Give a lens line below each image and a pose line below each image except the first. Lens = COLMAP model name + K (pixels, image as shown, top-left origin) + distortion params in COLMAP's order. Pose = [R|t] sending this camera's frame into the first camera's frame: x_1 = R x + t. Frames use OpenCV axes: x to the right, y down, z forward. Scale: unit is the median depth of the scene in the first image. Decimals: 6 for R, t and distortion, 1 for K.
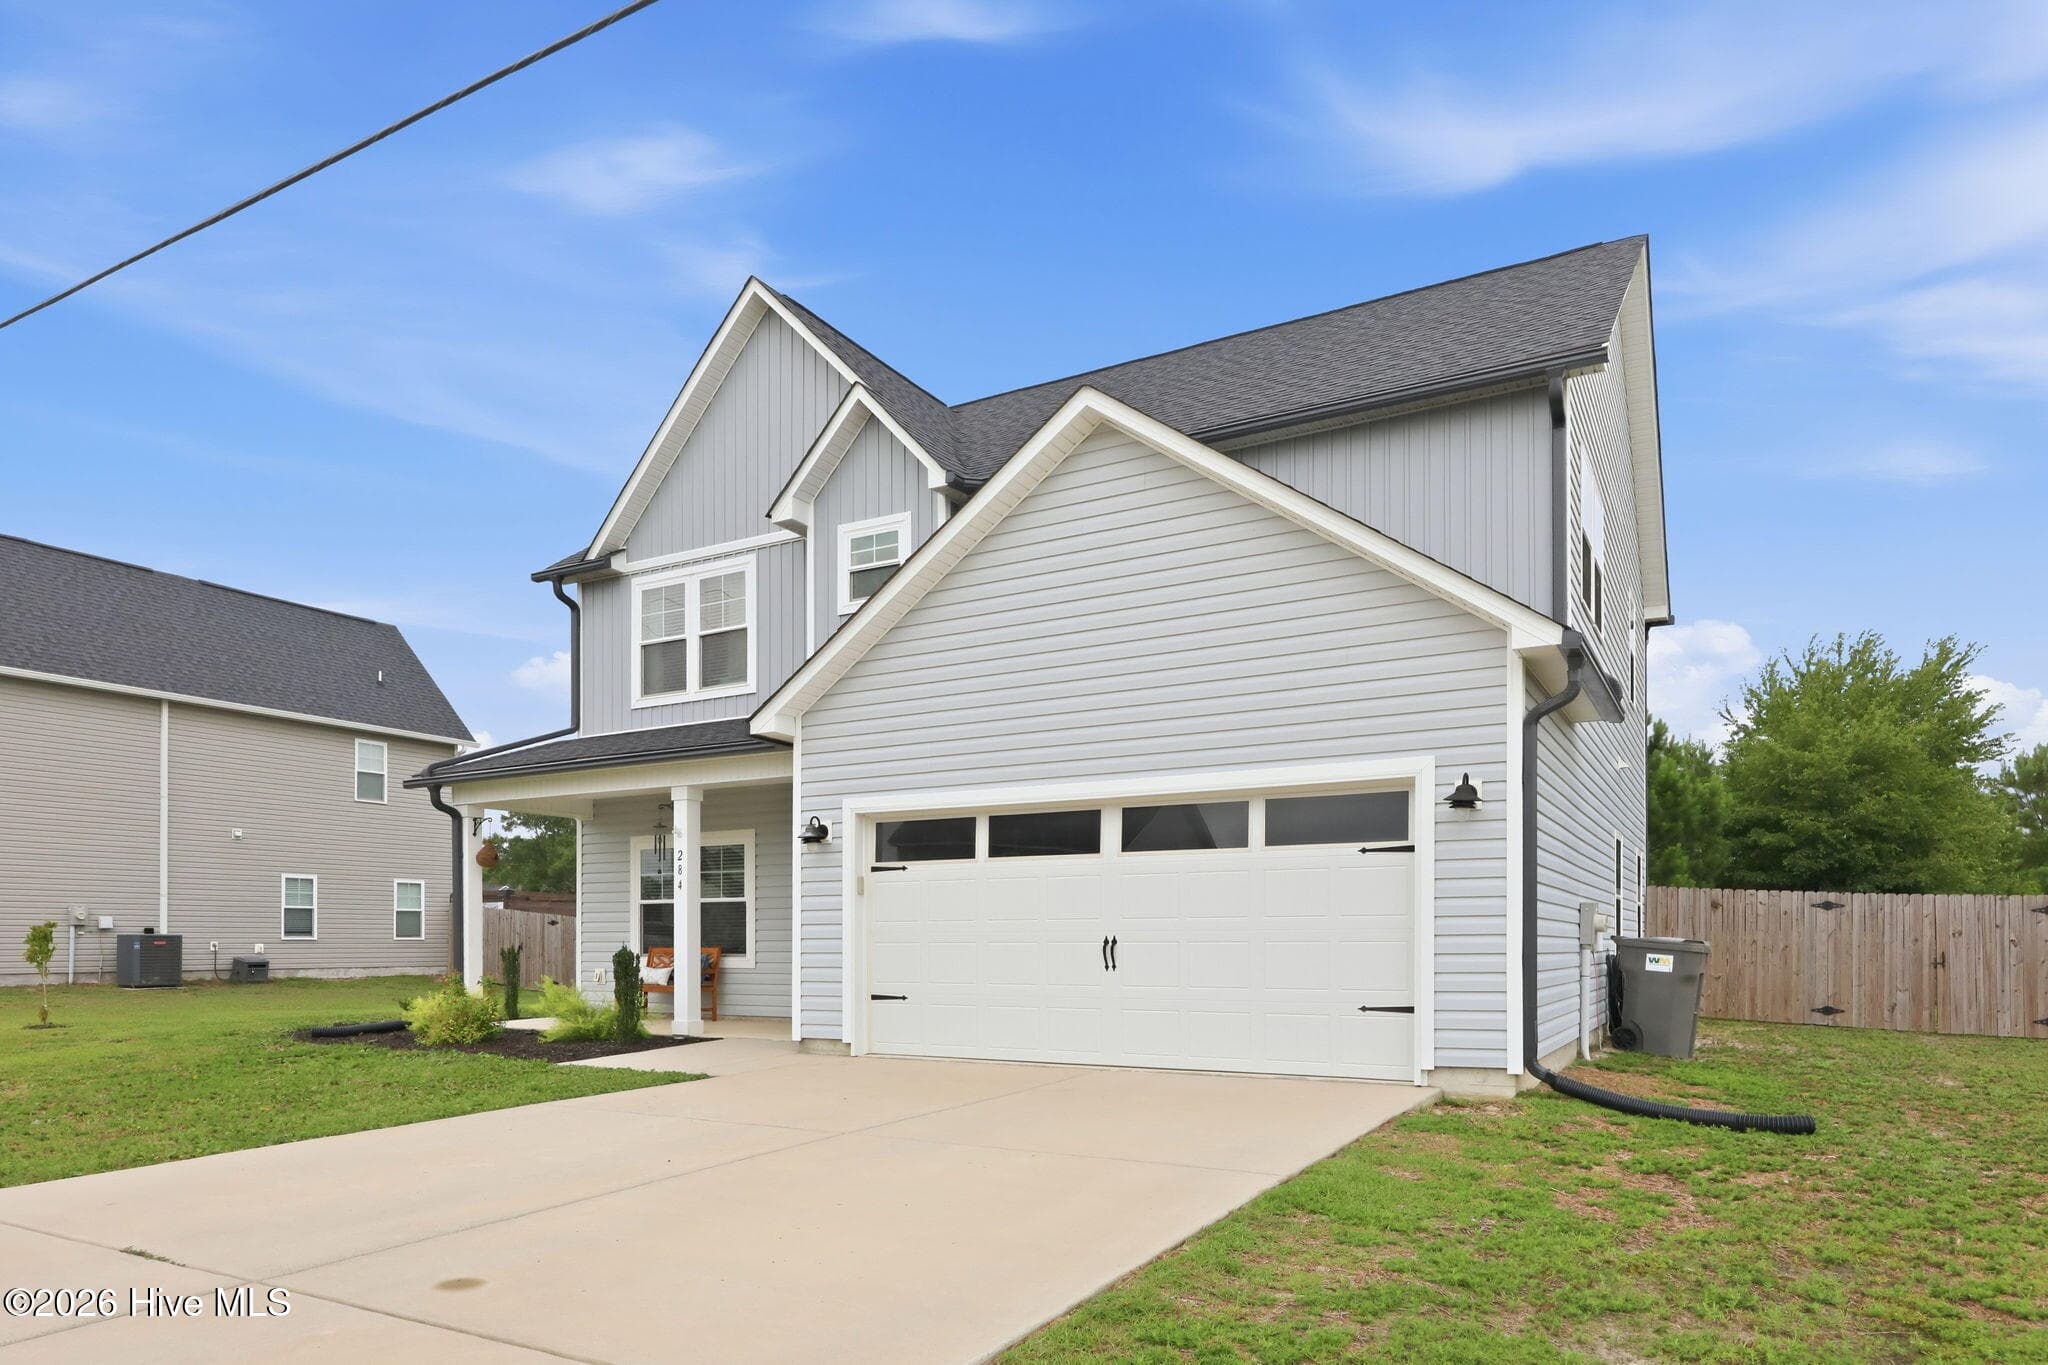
lens RADIAL K [[1264.8, 0, 1043.0], [0, 1264.8, 948.2], [0, 0, 1]] dist [-0.021882, 0.005746]
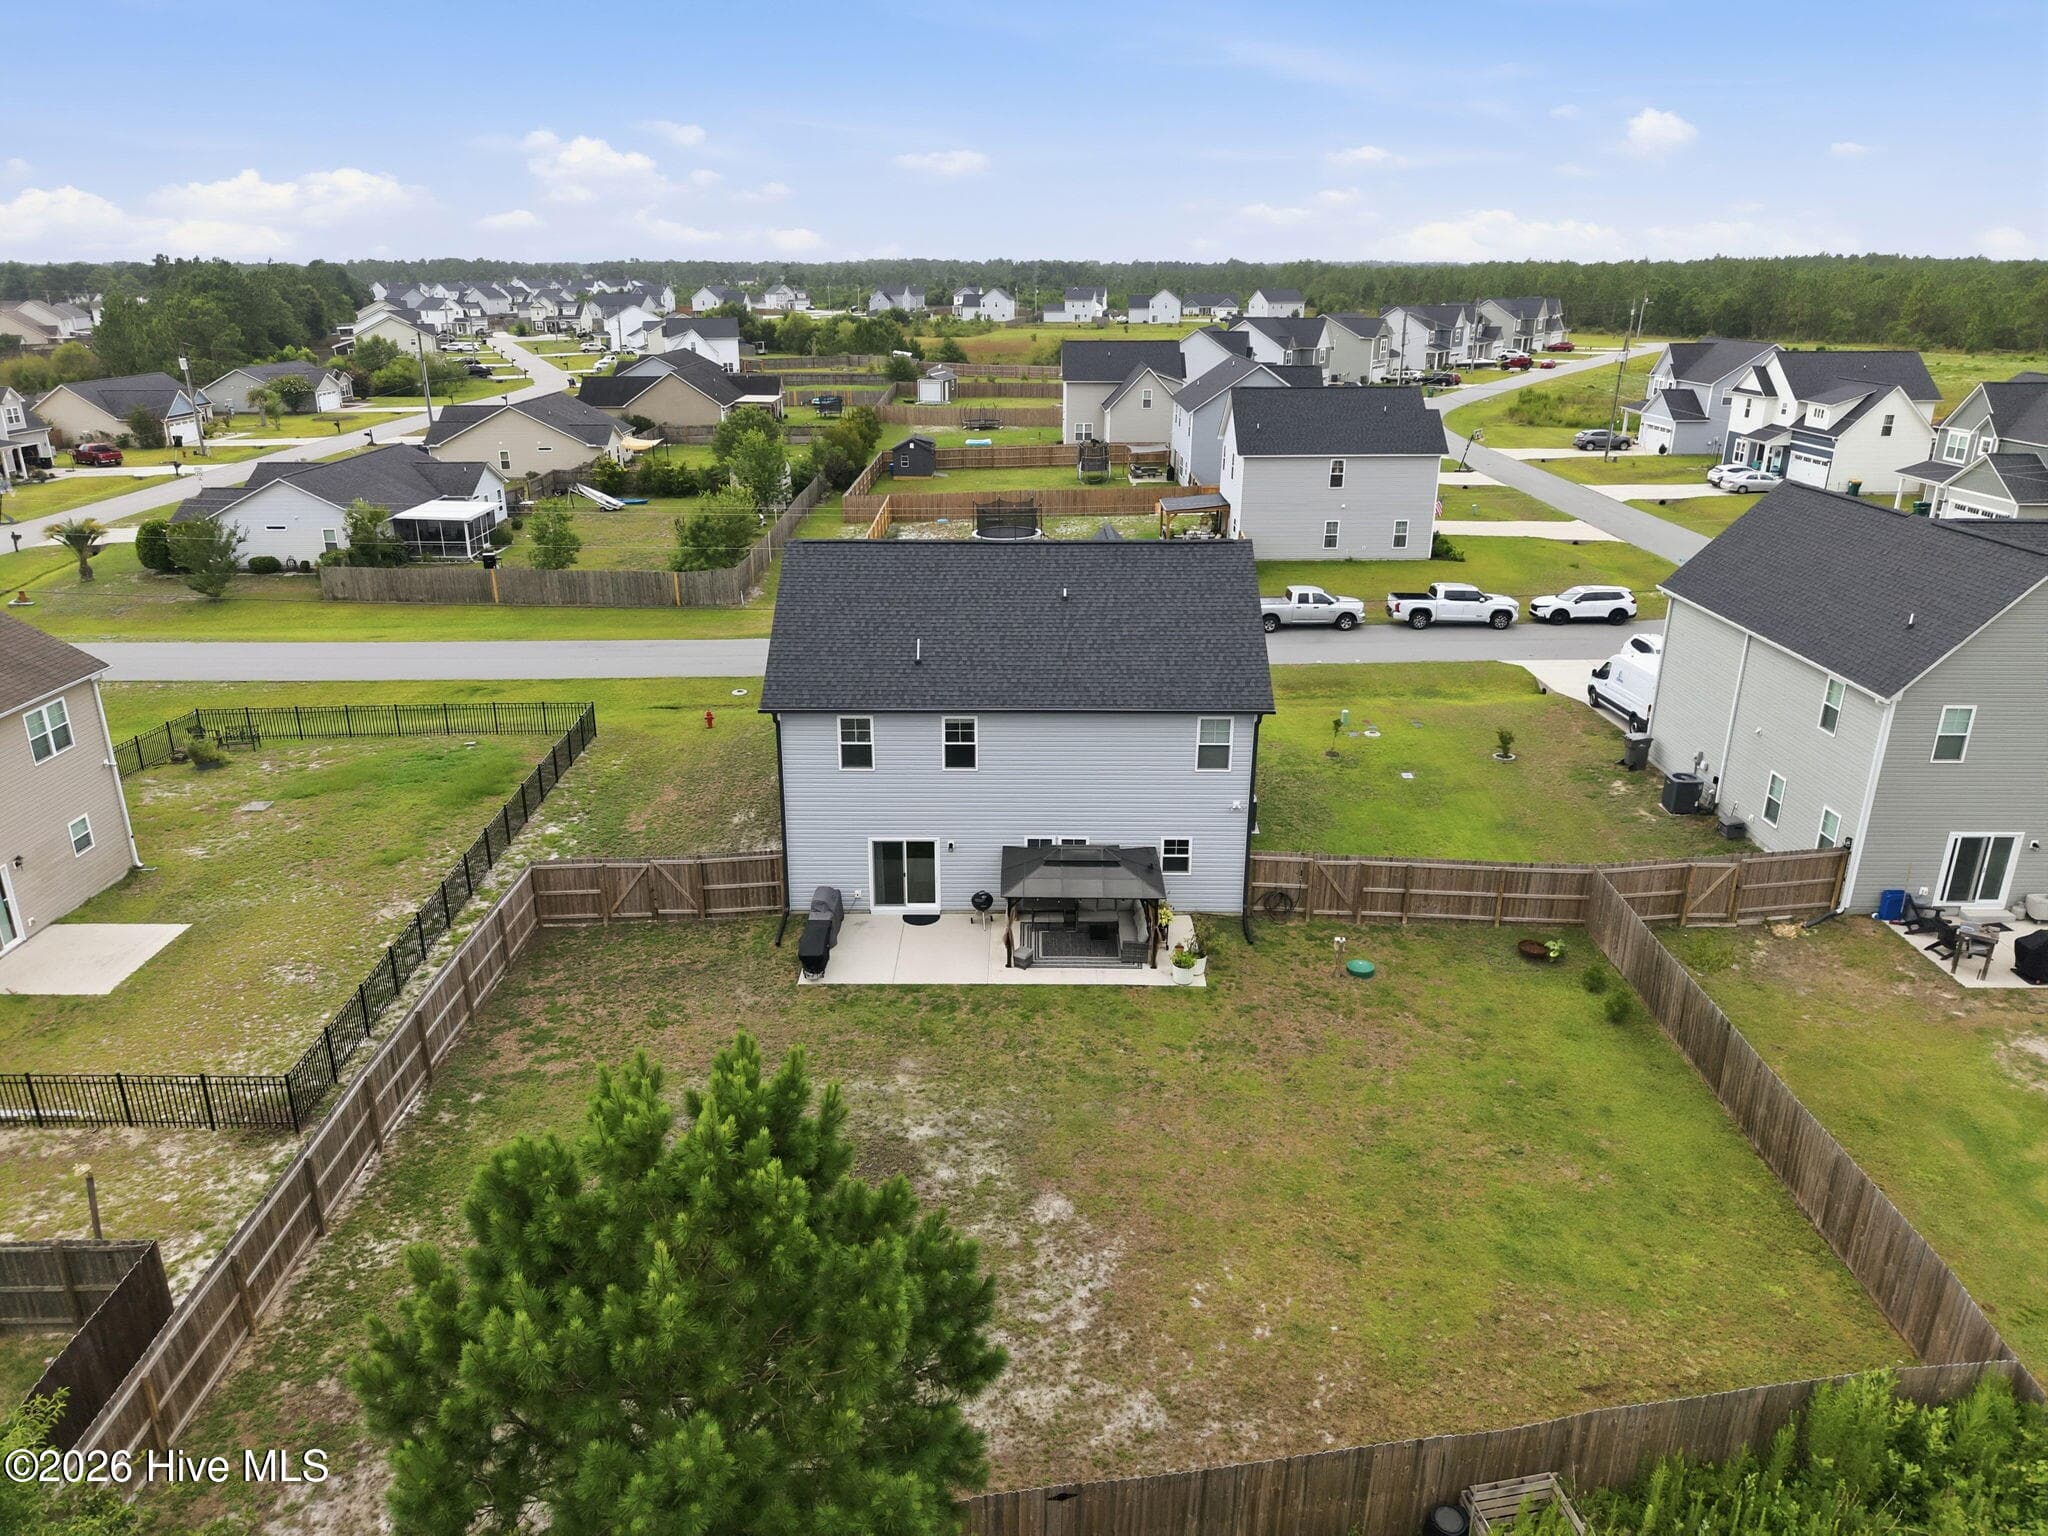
lens RADIAL K [[1371.9, 0, 1014.6], [0, 1371.9, 735.5], [0, 0, 1]] dist [0.026196, -0.031641]
pose [[-0.874353, 0.157080, -0.459166, 1.423544], [0.000727, 0.946589, 0.322441, -1.110773], [0.485291, 0.281593, -0.827767, 3.642046]]
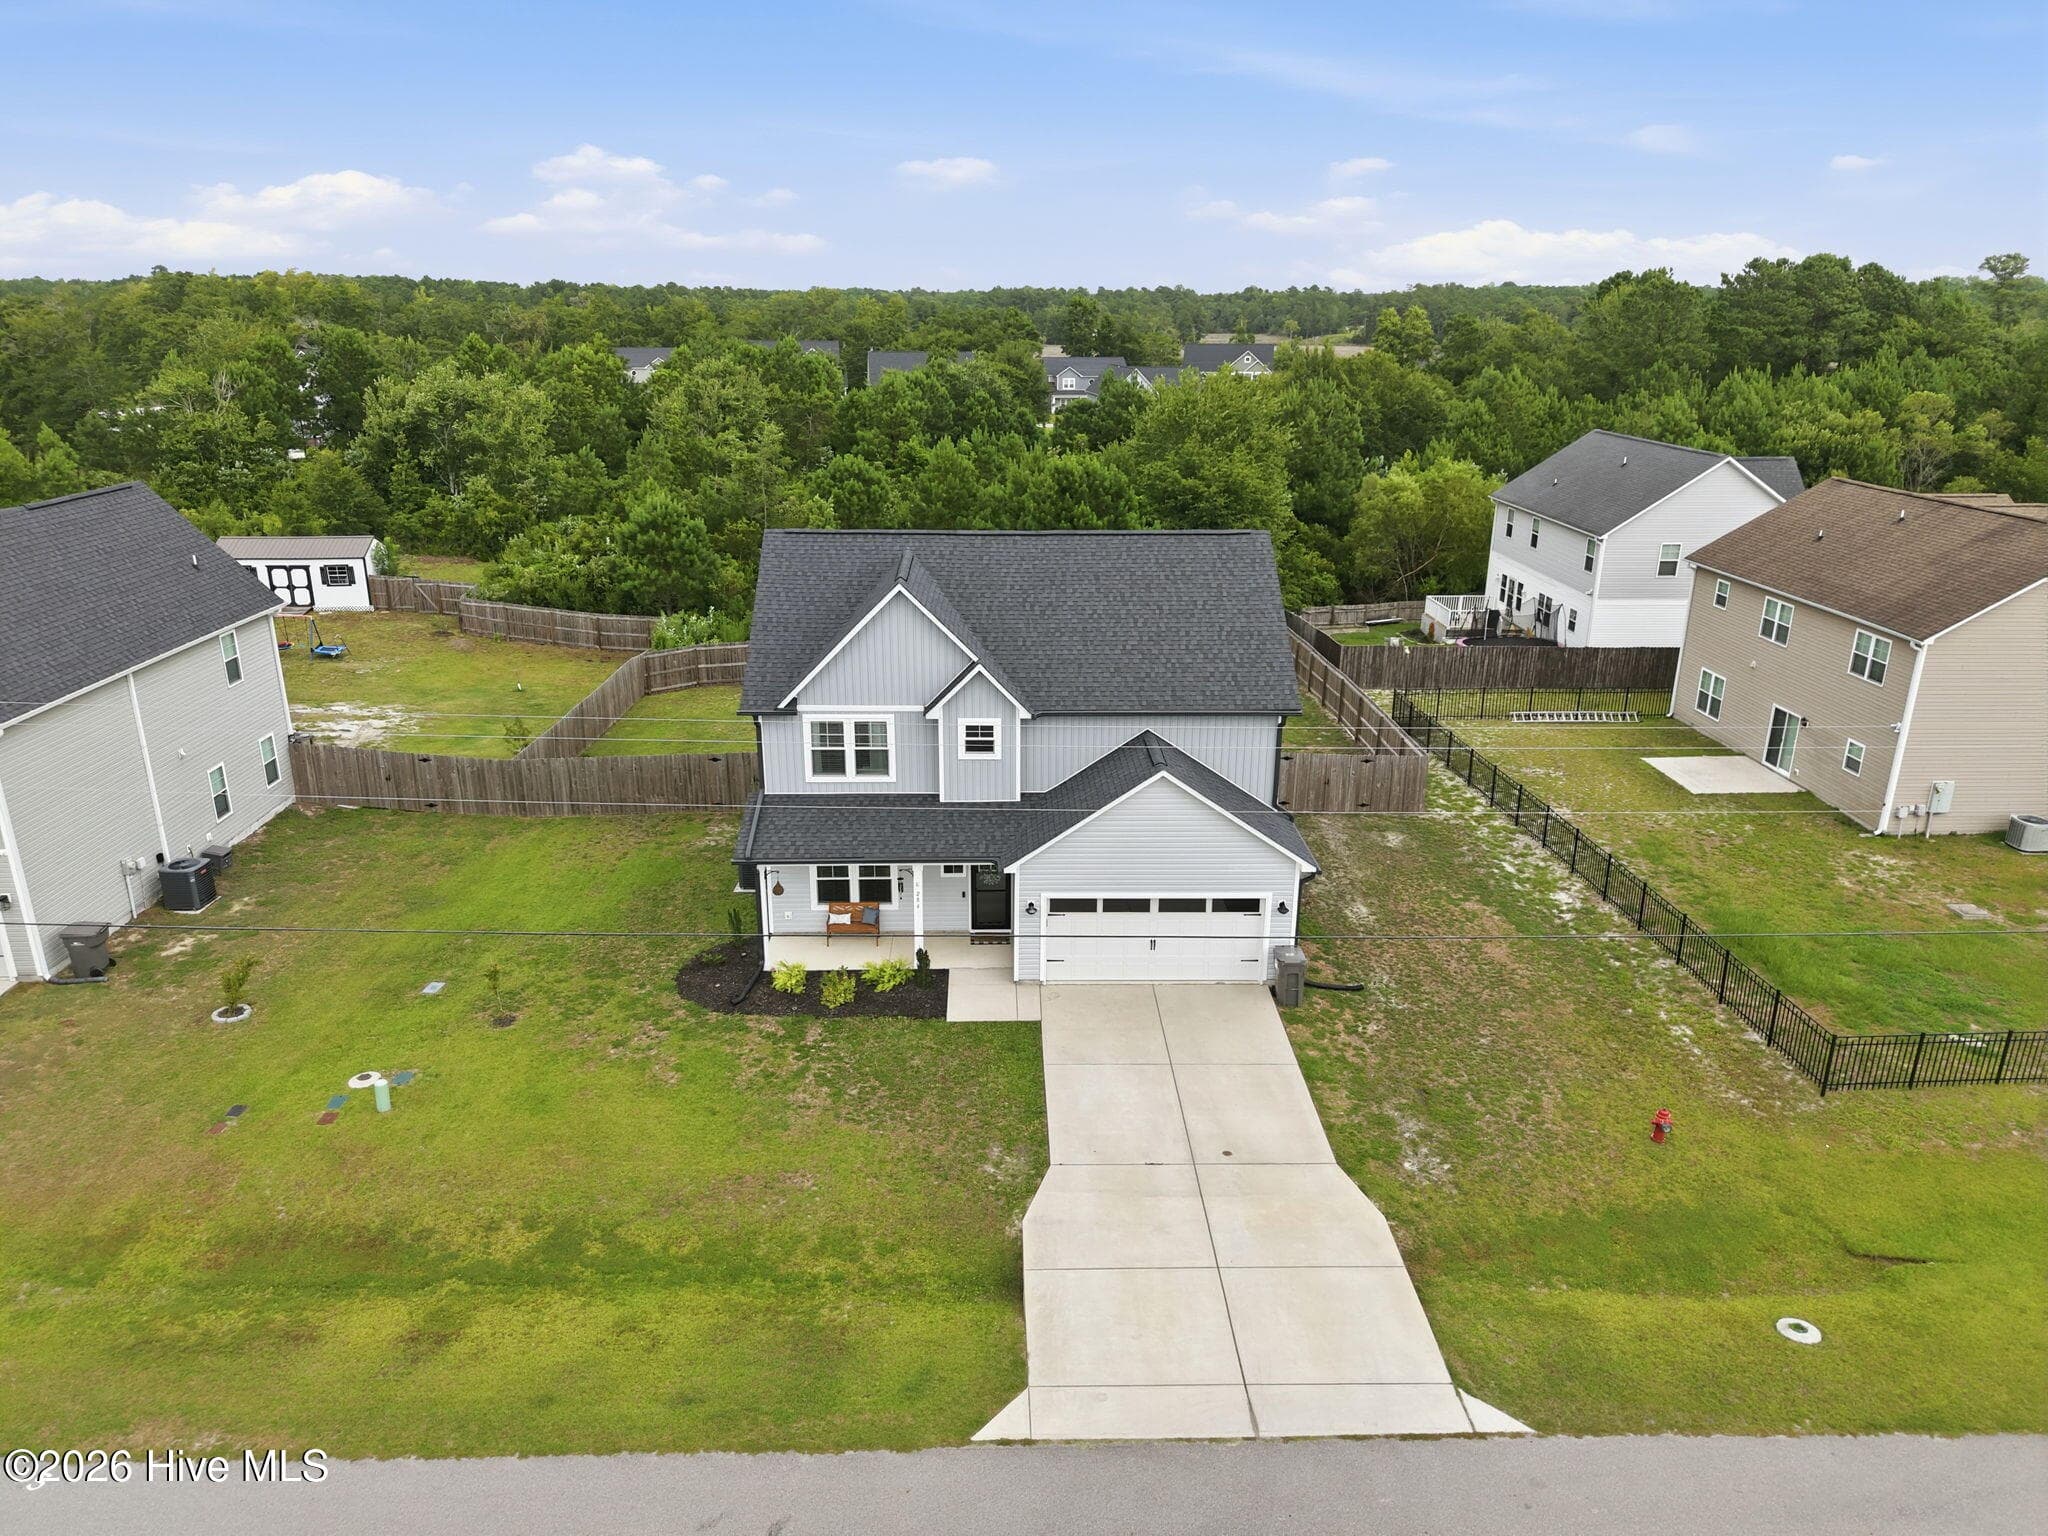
lens RADIAL K [[1371.9, 0, 1016.5], [0, 1371.9, 756.1], [0, 0, 1]] dist [0.026196, -0.031641]
pose [[0.860771, -0.153211, 0.485387, -1.191288], [-0.005529, 0.950751, 0.309907, -0.983010], [-0.508963, -0.269443, 0.817531, -0.905556]]
